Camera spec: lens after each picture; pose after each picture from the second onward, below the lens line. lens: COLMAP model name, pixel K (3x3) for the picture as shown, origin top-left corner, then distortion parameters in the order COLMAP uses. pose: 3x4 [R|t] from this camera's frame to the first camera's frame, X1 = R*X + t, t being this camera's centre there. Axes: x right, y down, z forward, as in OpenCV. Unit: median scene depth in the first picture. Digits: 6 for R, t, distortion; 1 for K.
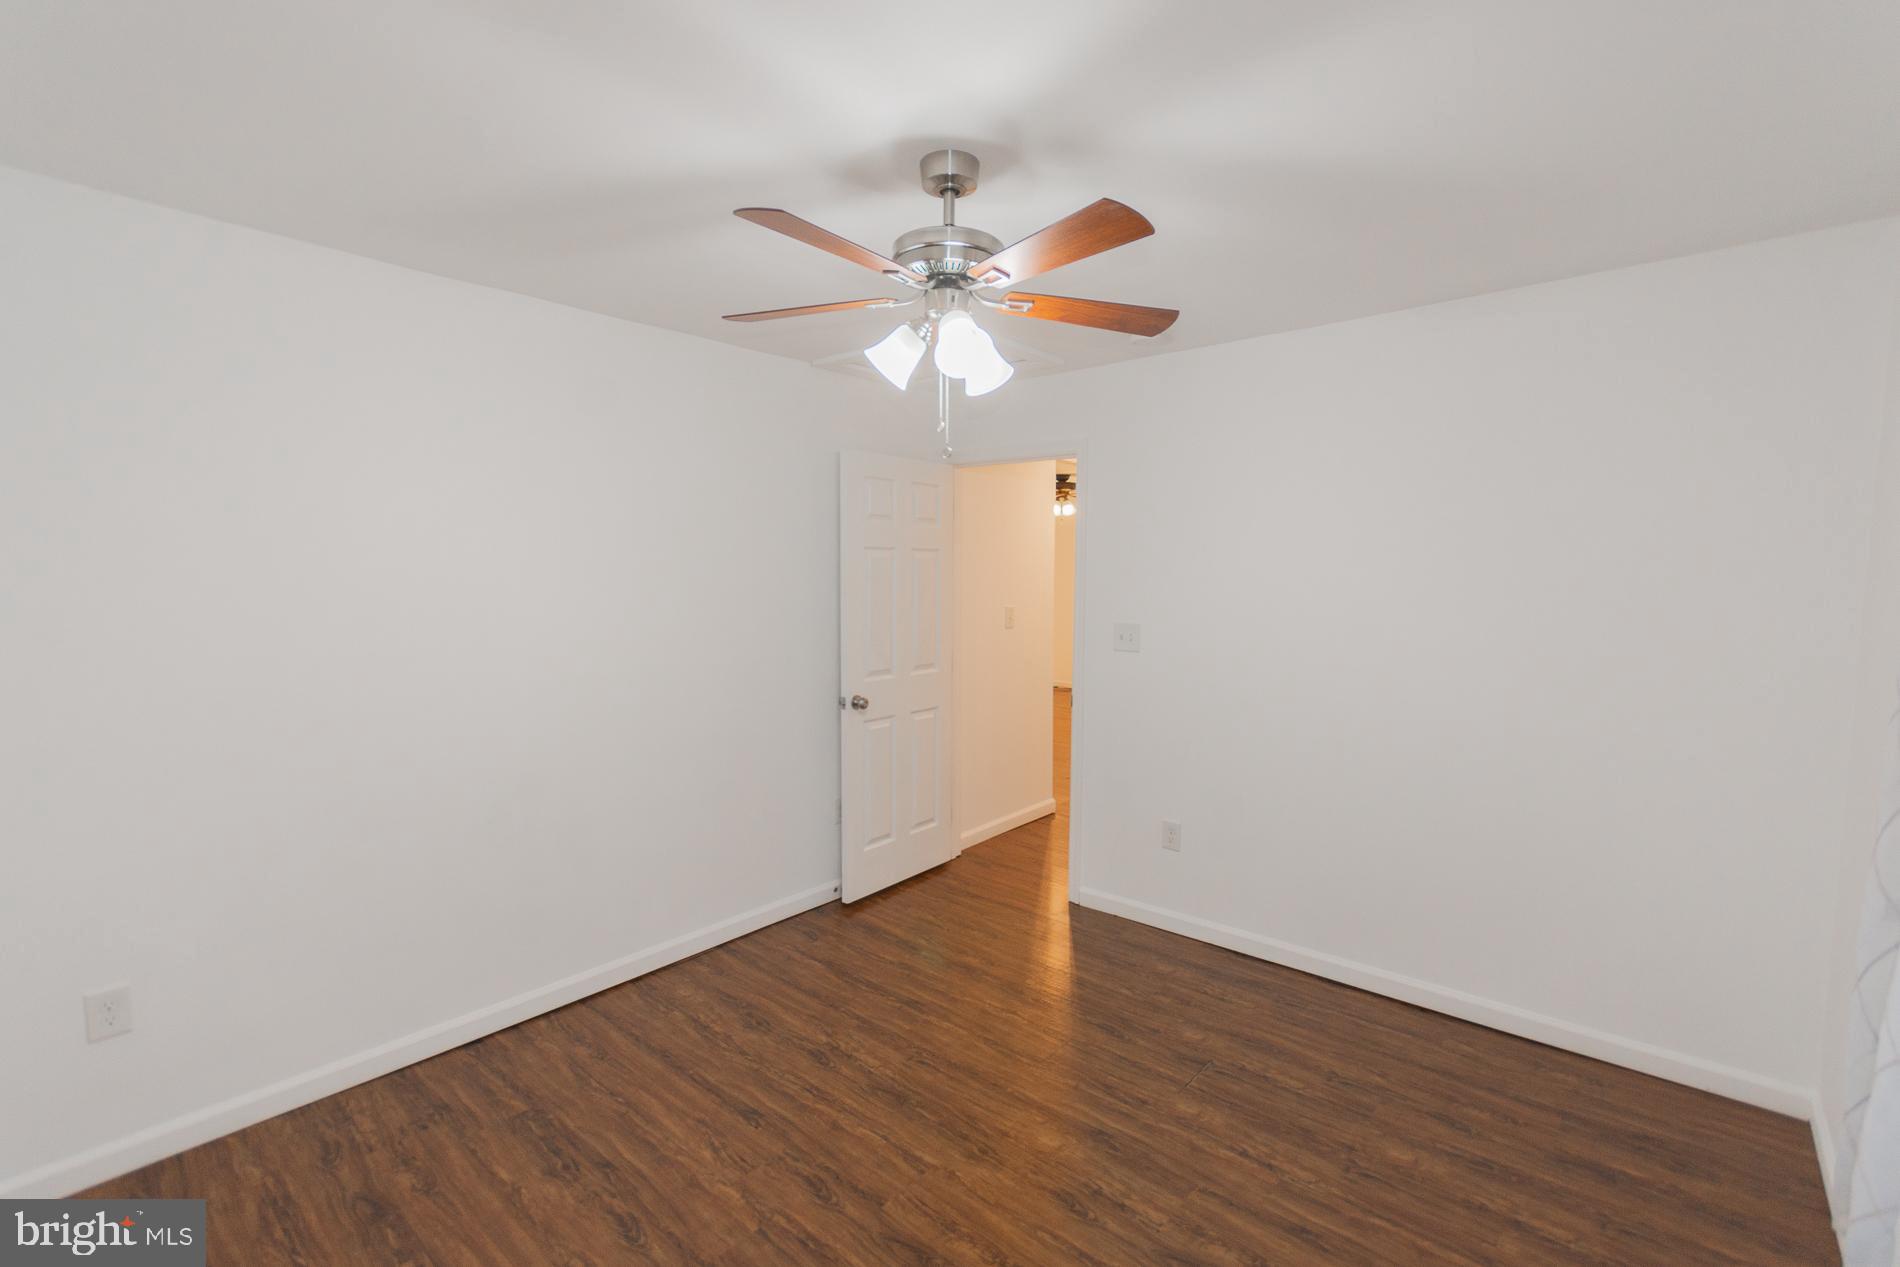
lens RADIAL K [[853.2, 0, 955.1], [0, 853.2, 644.1], [0, 0, 1]] dist [0.017169, -0.008715]
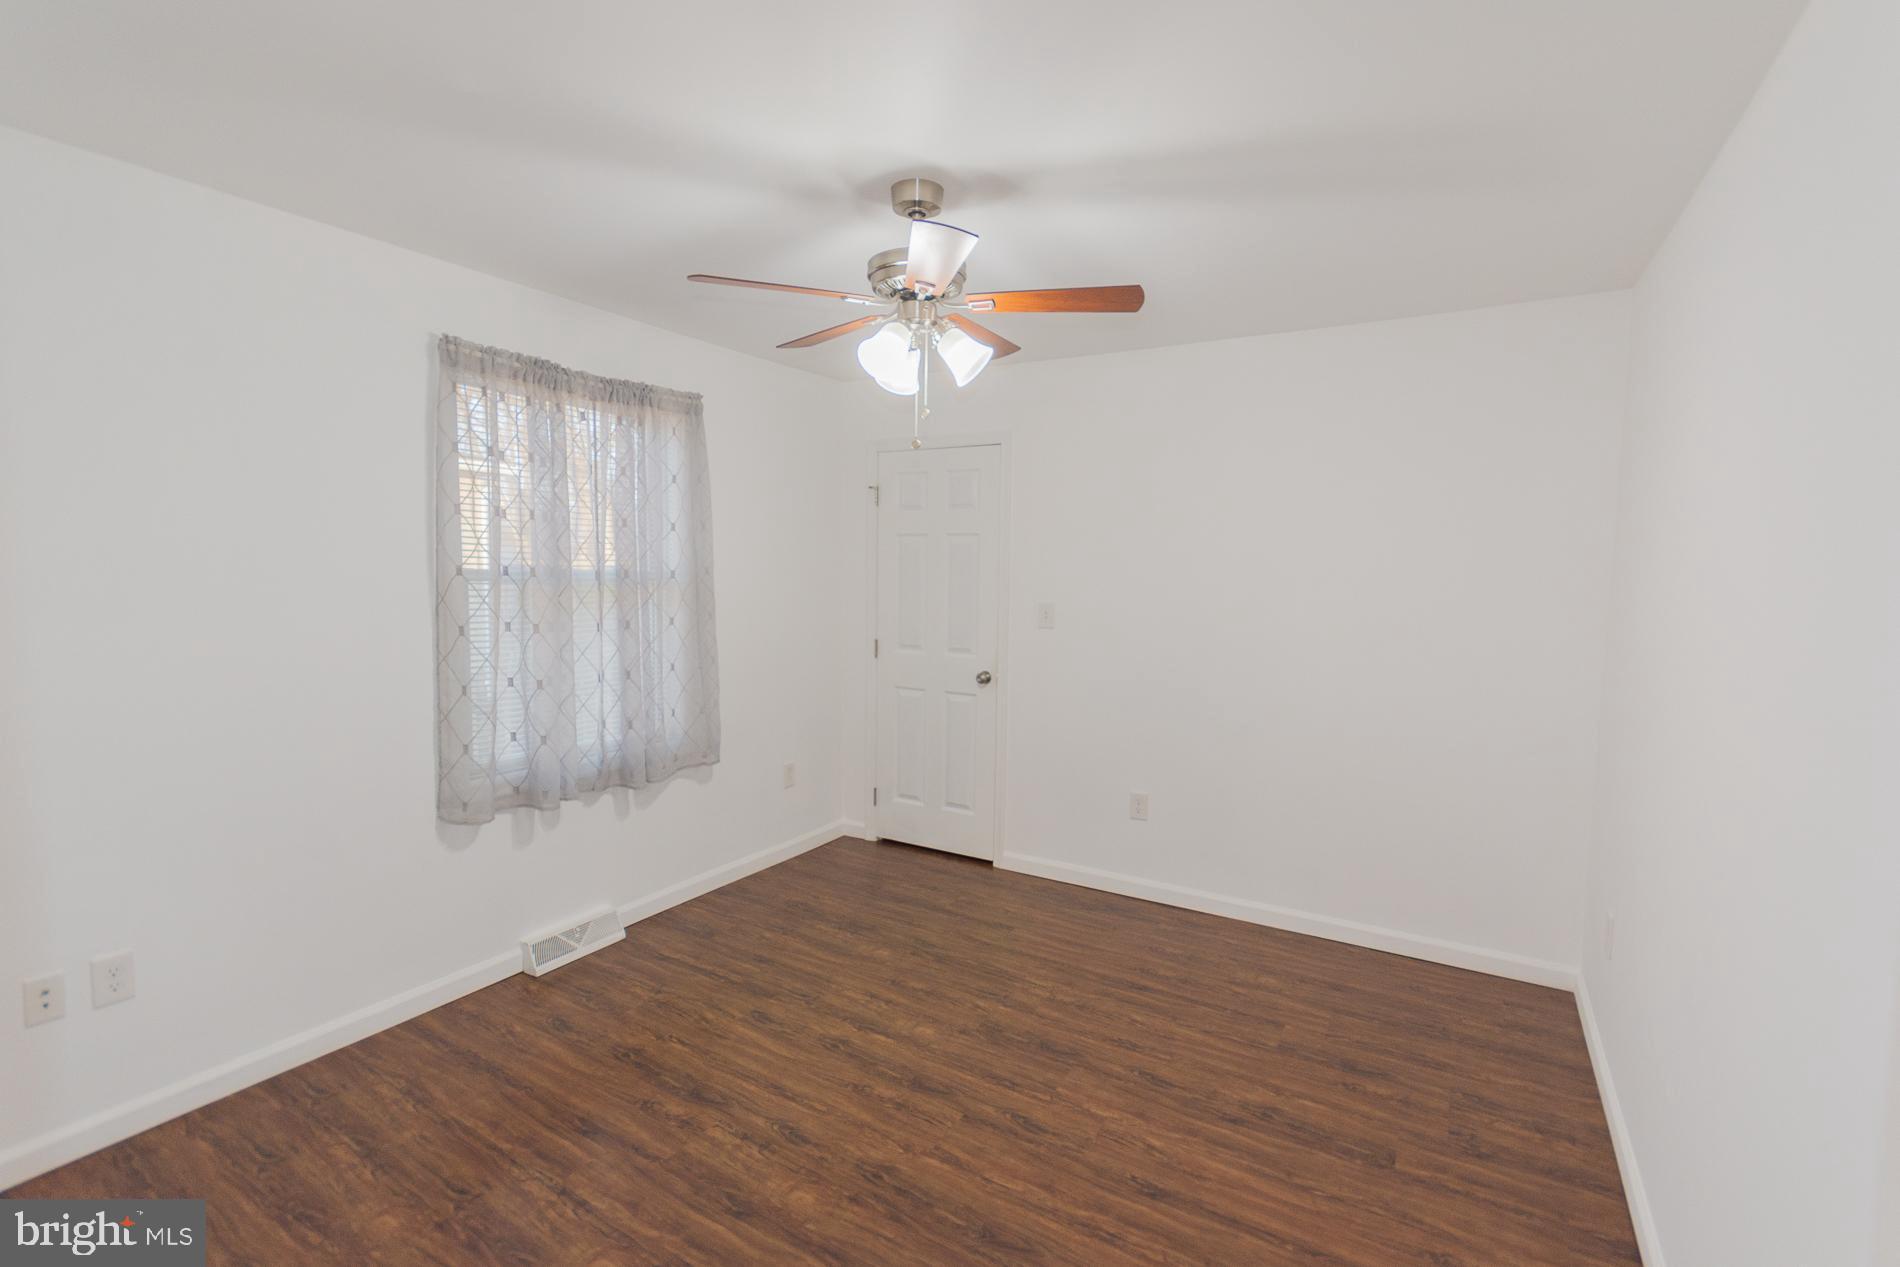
lens RADIAL K [[848.2, 0, 951.3], [0, 848.2, 640.5], [0, 0, 1]] dist [0.002271, 0.000052]
pose [[-0.985905, -0.004512, -0.167248, 0.110917], [-0.033647, 0.984560, 0.171785, -0.138058], [0.163891, 0.174991, -0.970834, 1.818222]]
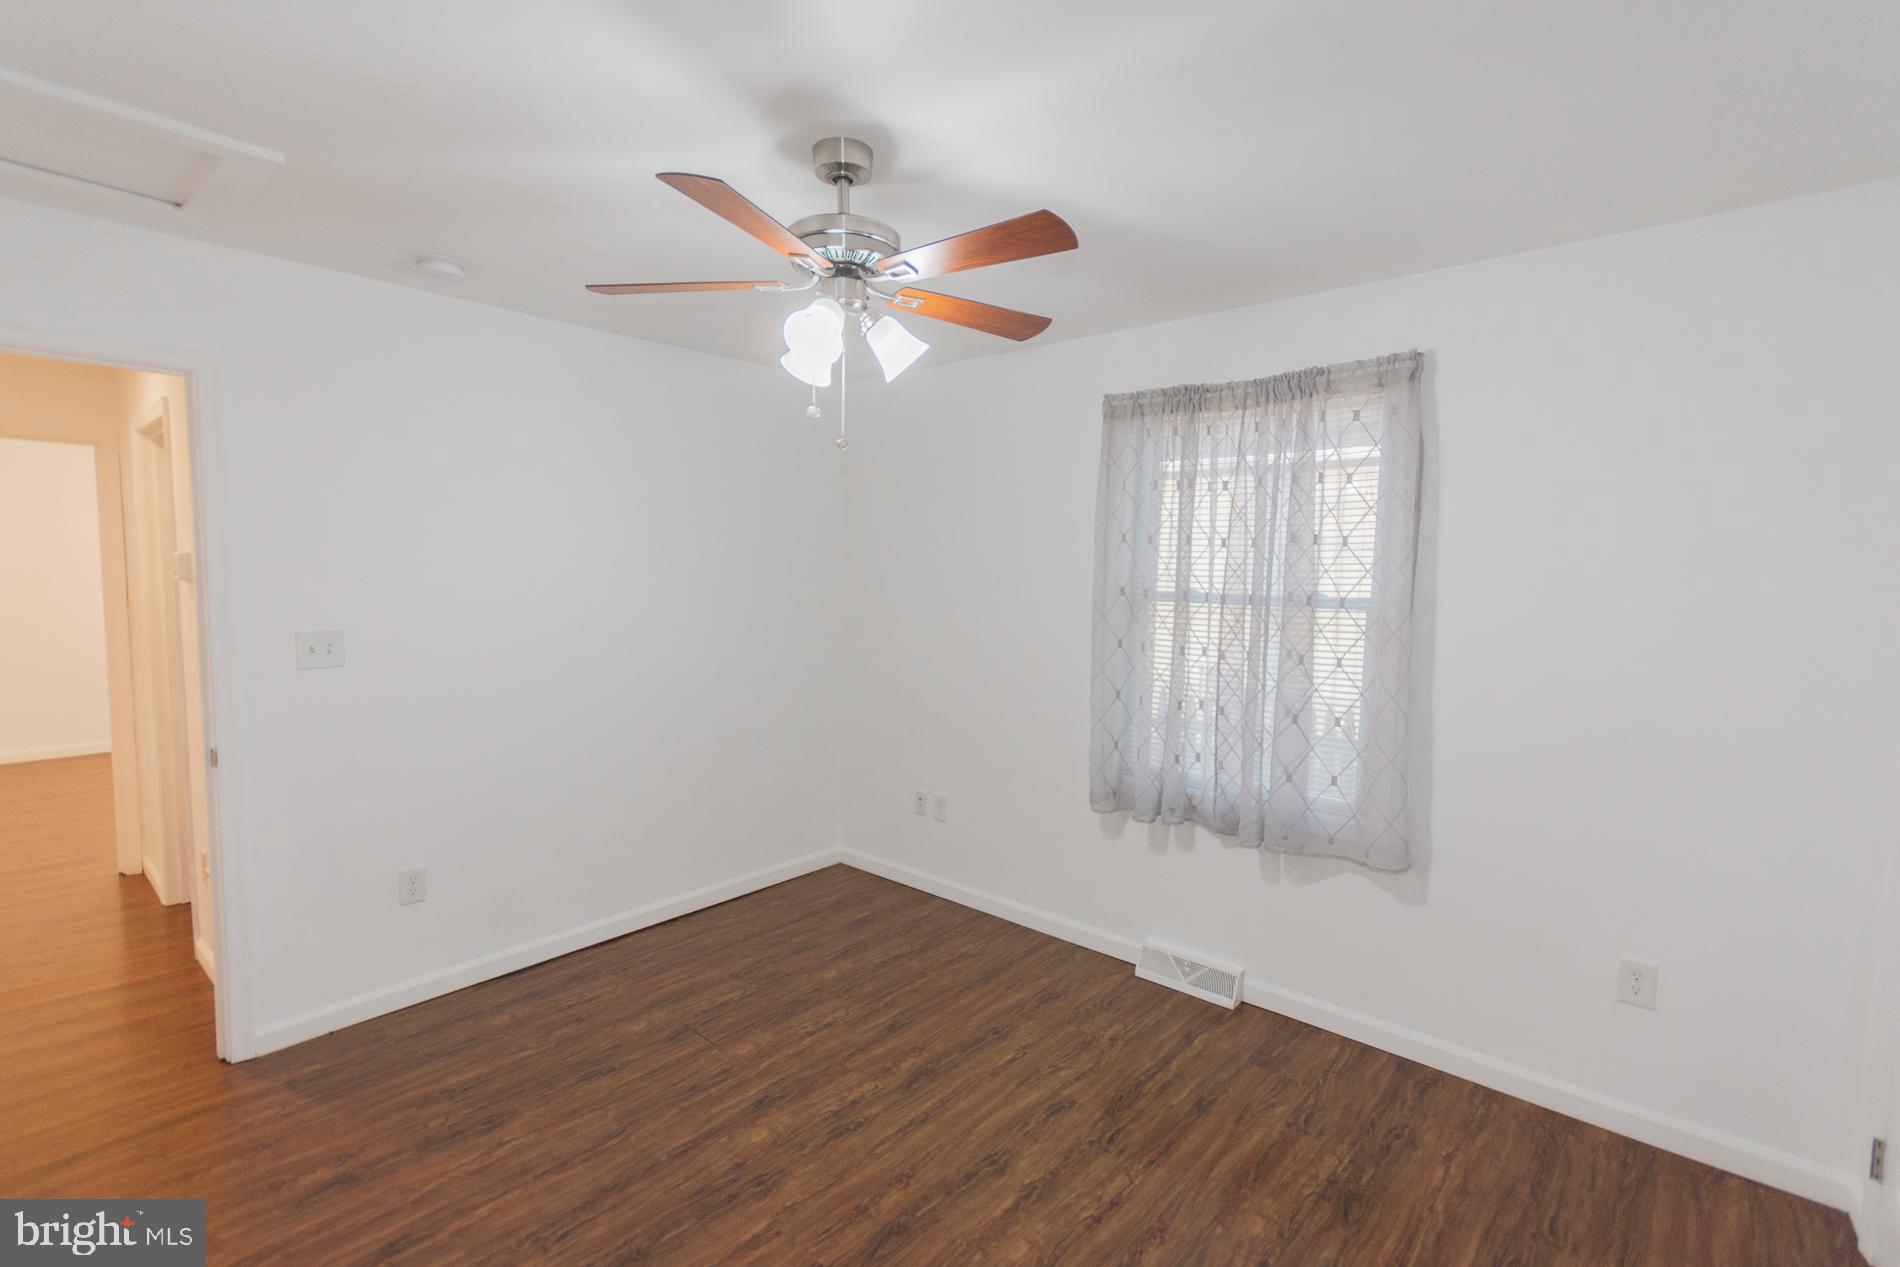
lens RADIAL K [[857.9, 0, 955.6], [0, 857.9, 643.0], [0, 0, 1]] dist [0.003265, 0.000287]
pose [[0.004594, -0.087634, 0.996142, -0.858063], [0.071933, 0.993601, 0.087078, -0.061698], [-0.997399, 0.071256, 0.010868, 0.742169]]
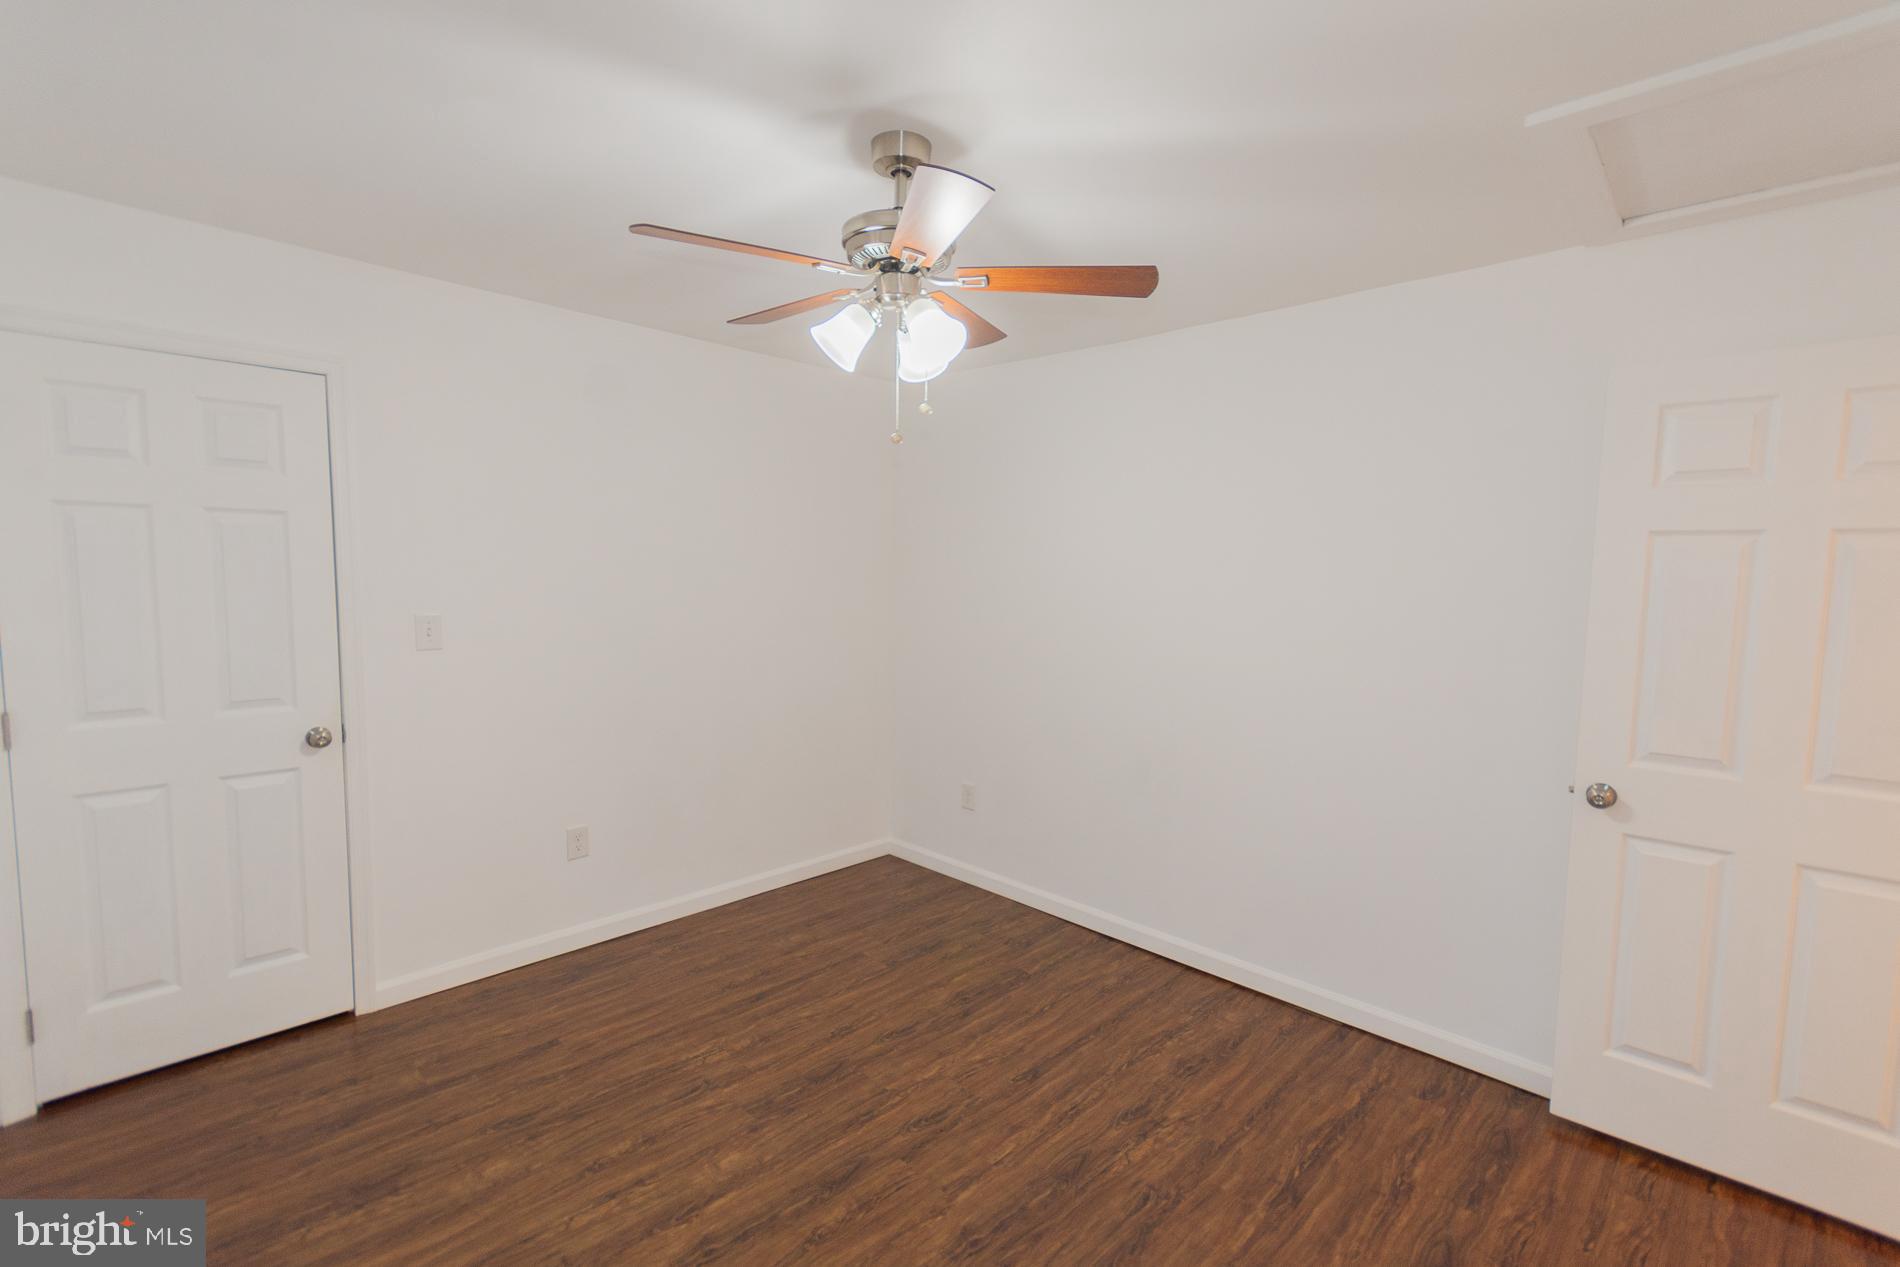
lens RADIAL K [[844.5, 0, 936.0], [0, 844.5, 636.6], [0, 0, 1]] dist [0.000801, 0.000390]
pose [[-0.078300, 0.072279, -0.994306, 0.831278], [-0.103967, 0.991338, 0.080250, -0.066530], [0.991494, 0.109659, -0.070107, 0.964547]]
